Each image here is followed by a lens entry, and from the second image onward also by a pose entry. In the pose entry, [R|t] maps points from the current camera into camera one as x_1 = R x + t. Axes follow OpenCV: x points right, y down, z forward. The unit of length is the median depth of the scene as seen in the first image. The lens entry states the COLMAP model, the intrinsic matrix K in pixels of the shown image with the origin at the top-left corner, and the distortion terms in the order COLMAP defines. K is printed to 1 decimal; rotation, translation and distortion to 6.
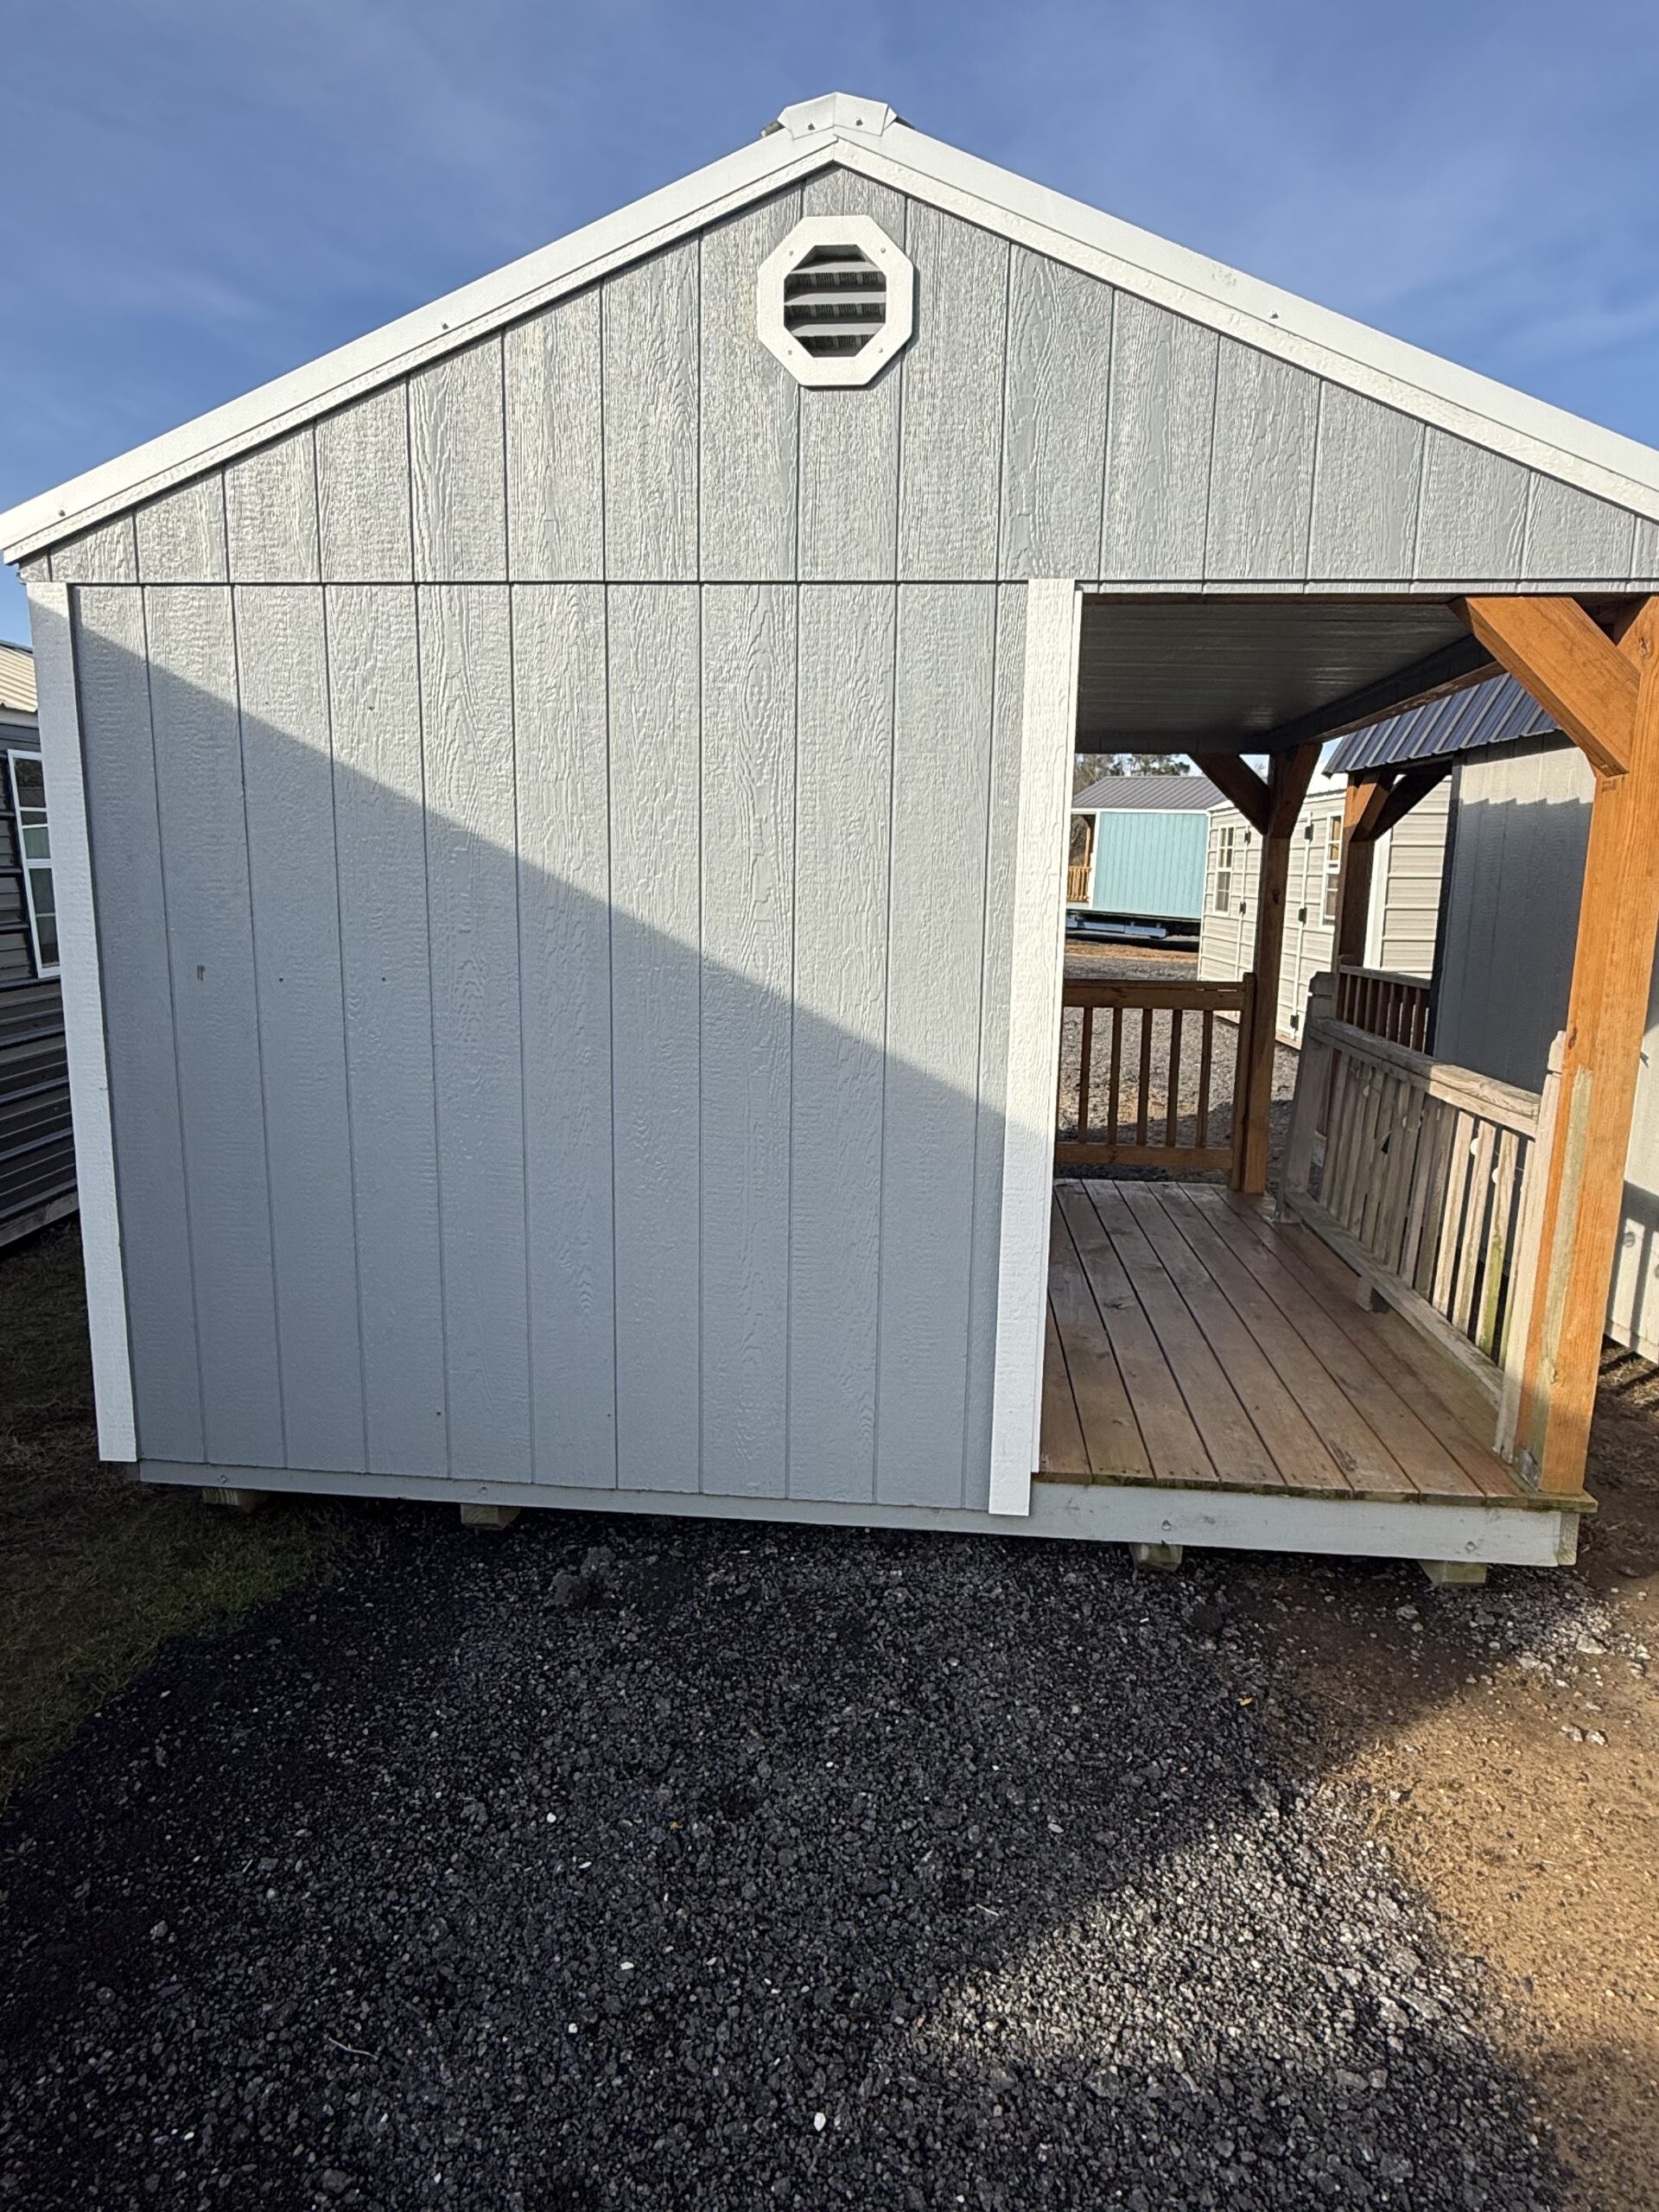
lens RADIAL K [[1302.2, 0, 836.5], [0, 1302.2, 1120.5], [0, 0, 1]] dist [-0.004722, -0.000813]
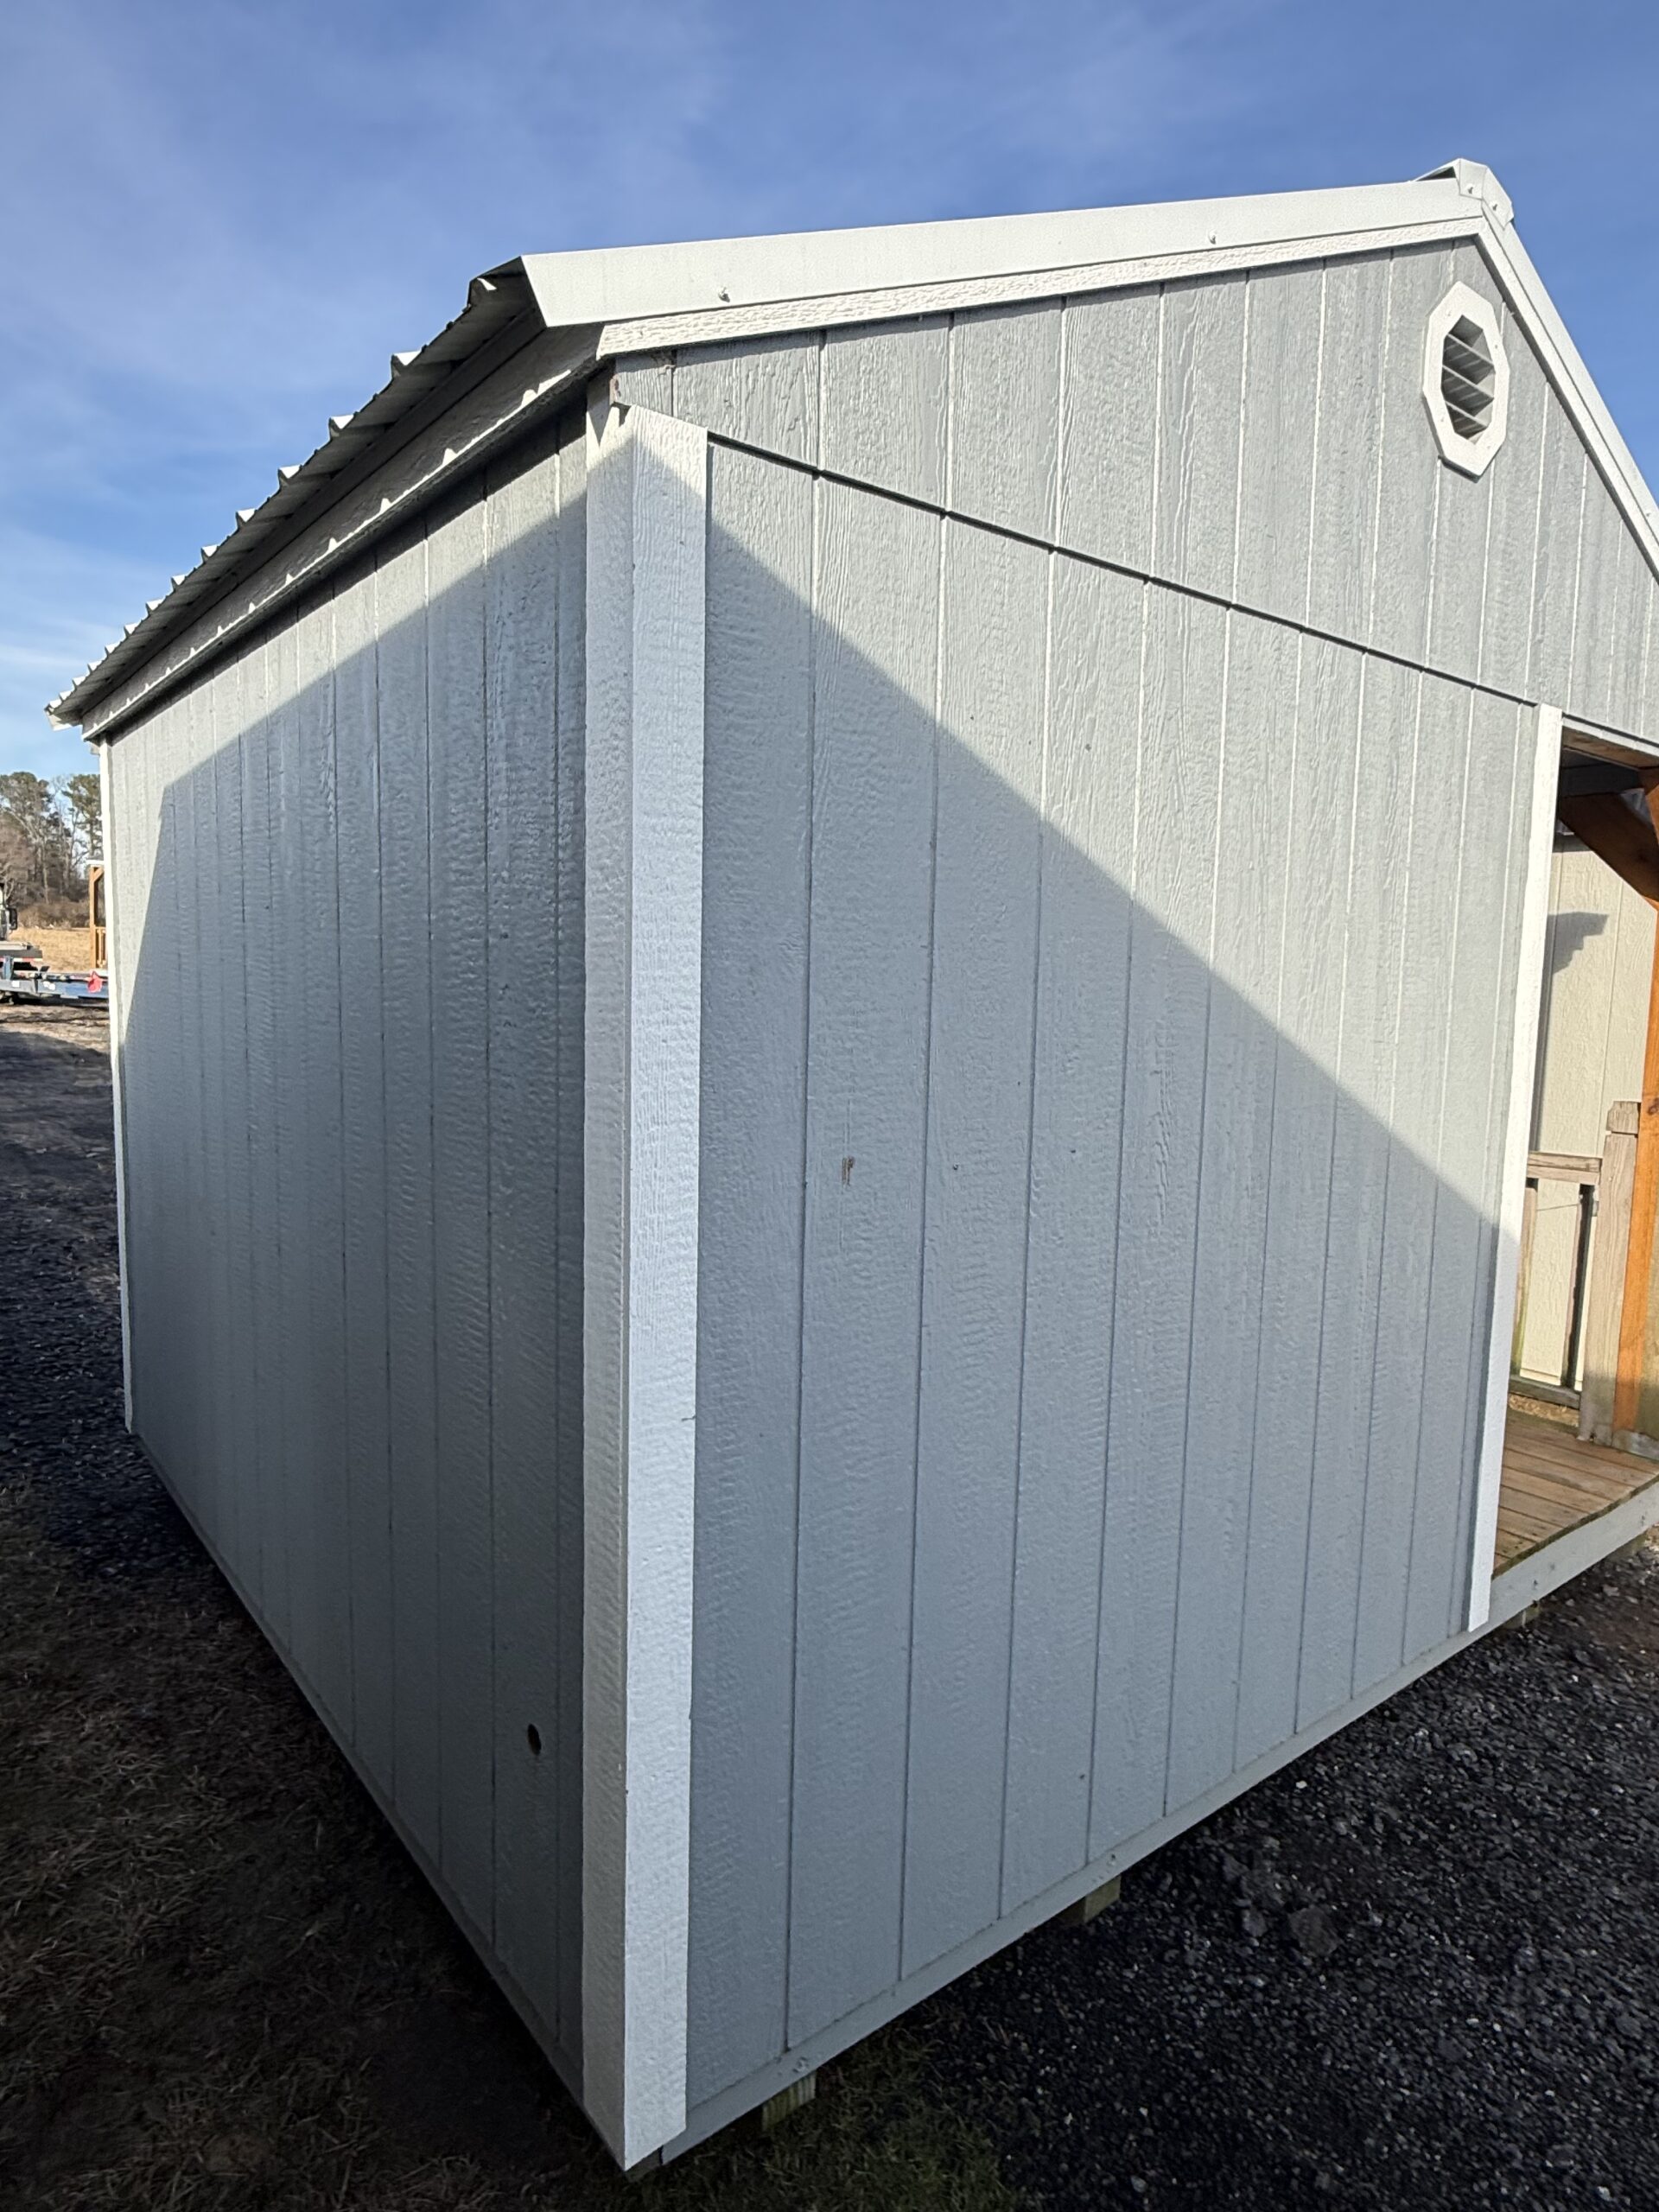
lens RADIAL K [[1302.2, 0, 828.5], [0, 1302.2, 1111.1], [0, 0, 1]] dist [-0.004722, -0.000813]
pose [[0.720041, -0.077437, 0.689597, -0.923550], [0.115526, 0.993263, -0.009090, -0.141520], [-0.684248, 0.086211, 0.724136, 0.624259]]
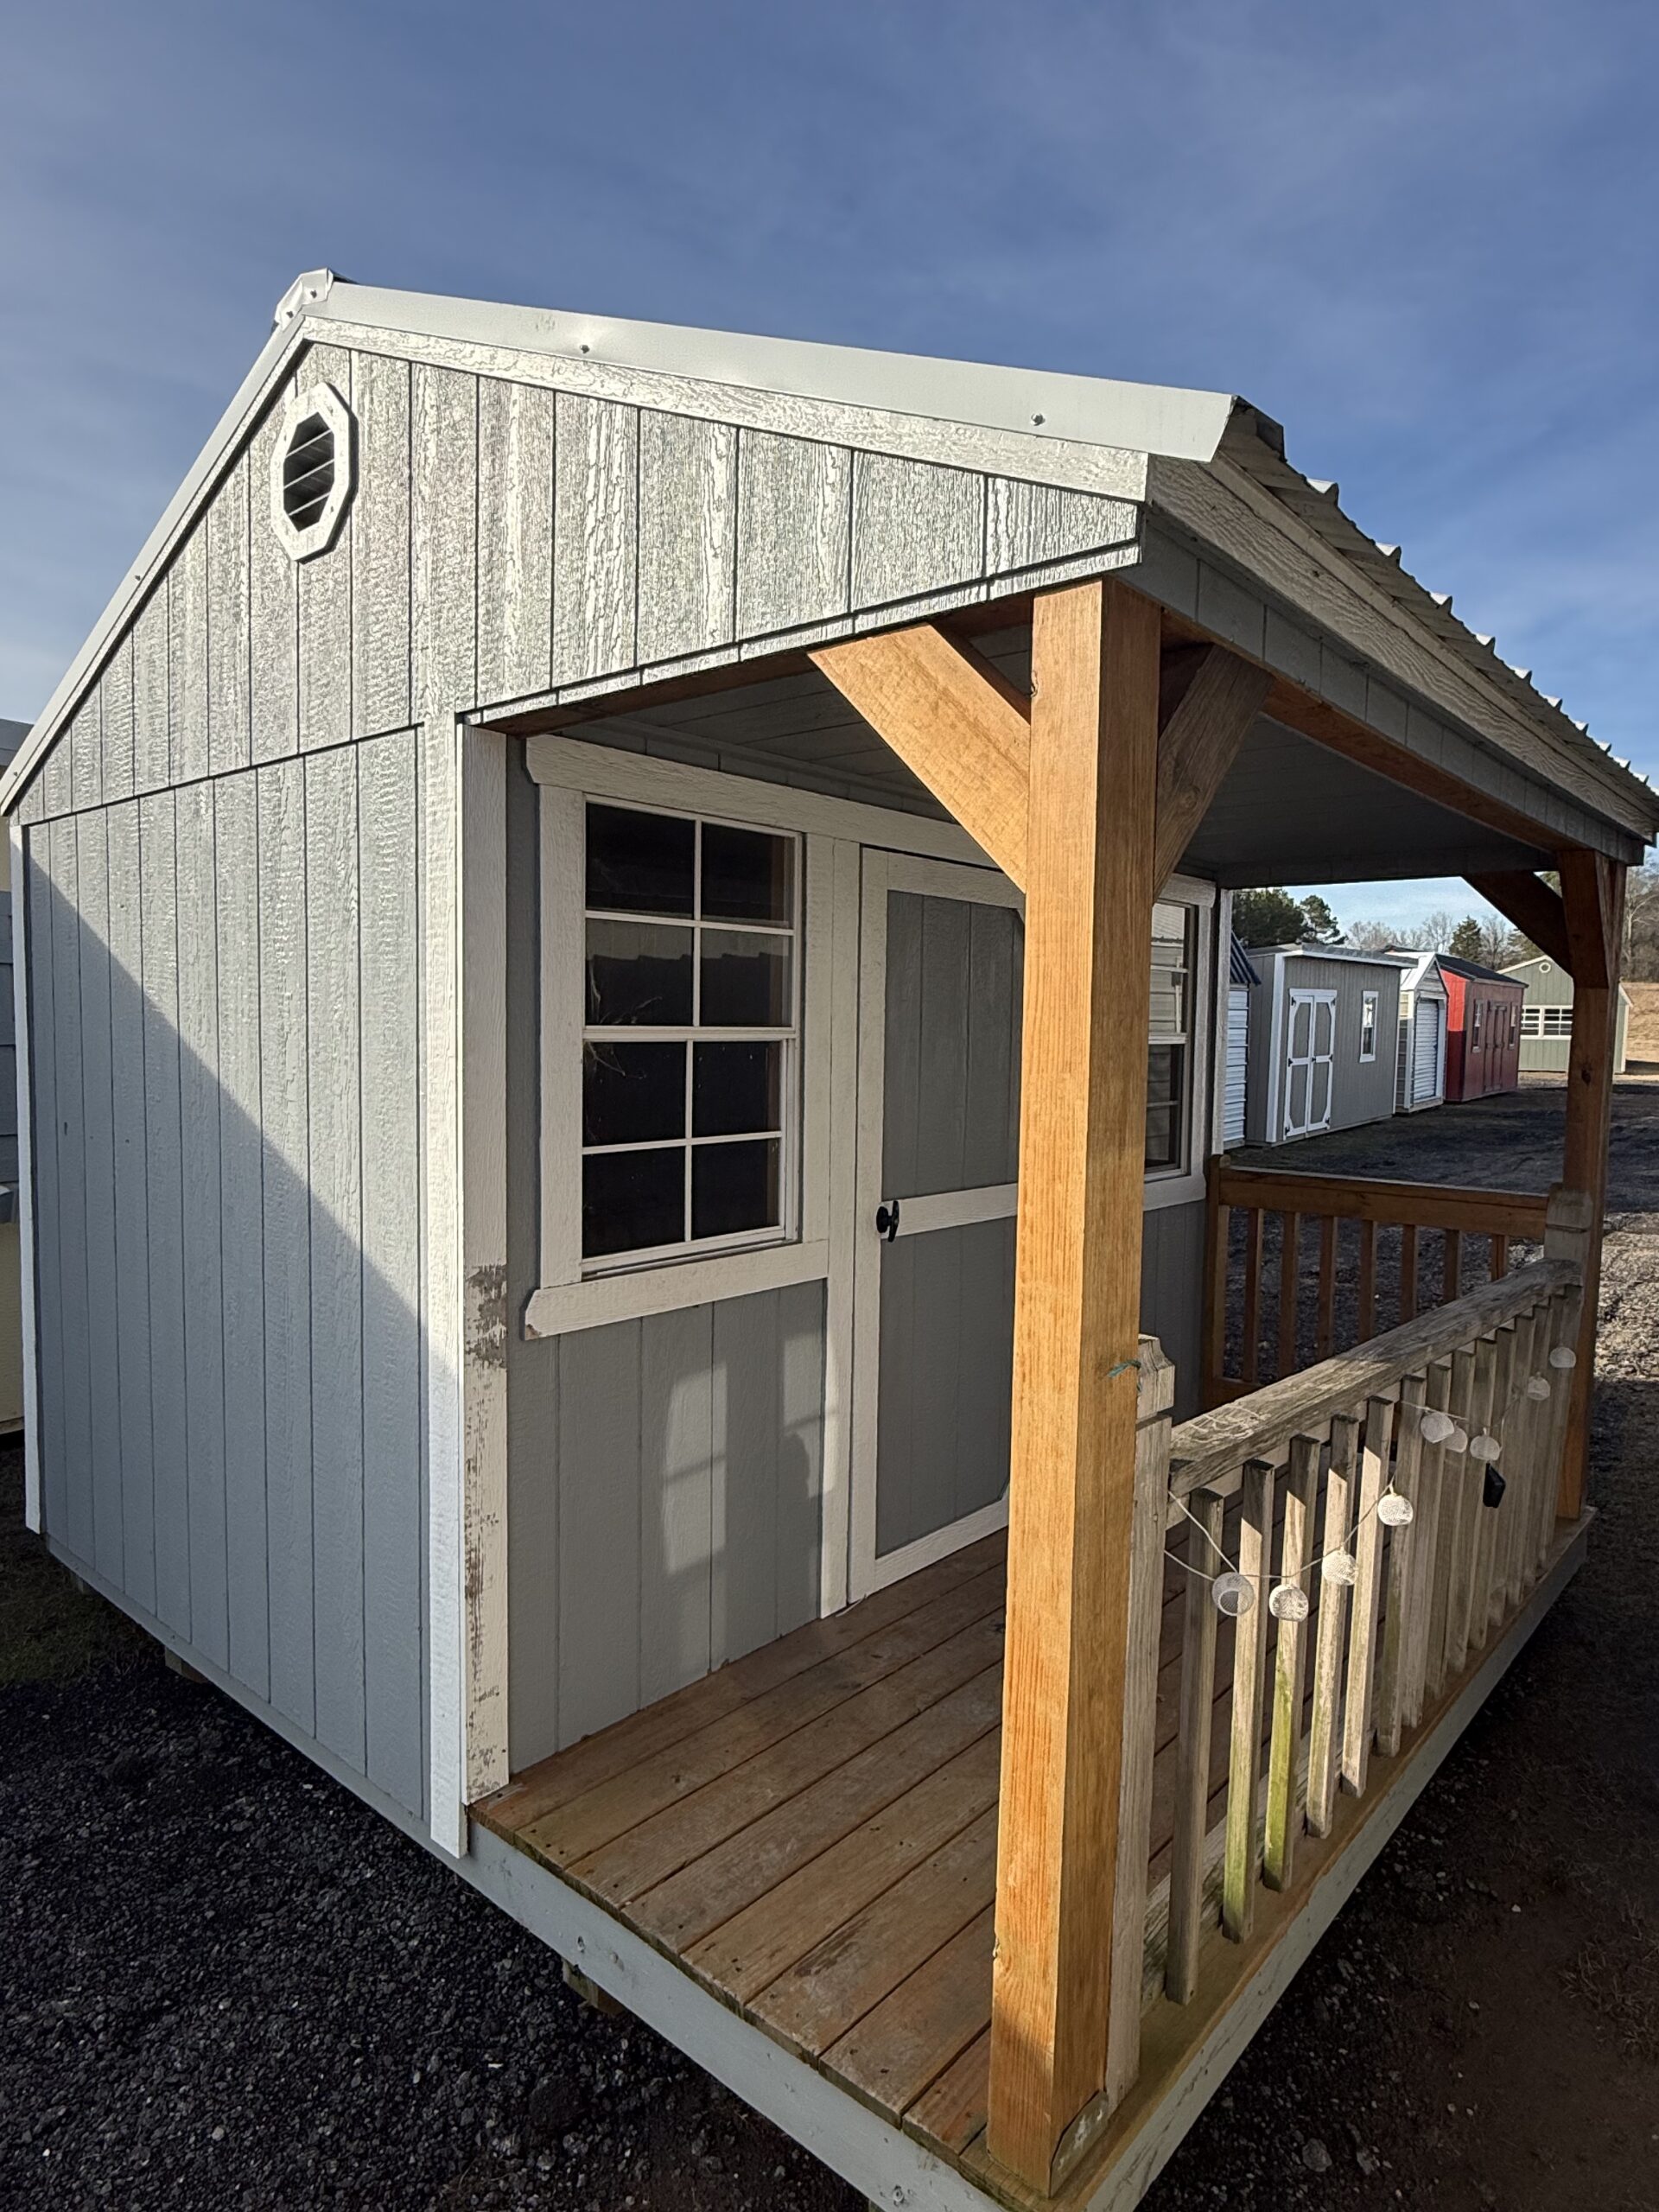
lens RADIAL K [[1302.2, 0, 829.9], [0, 1302.2, 1105.9], [0, 0, 1]] dist [-0.004722, -0.000813]
pose [[0.808180, 0.032456, -0.588041, 0.820082], [-0.104766, 0.990478, -0.089318, -0.106182], [0.579543, 0.133792, 0.803884, 0.464034]]
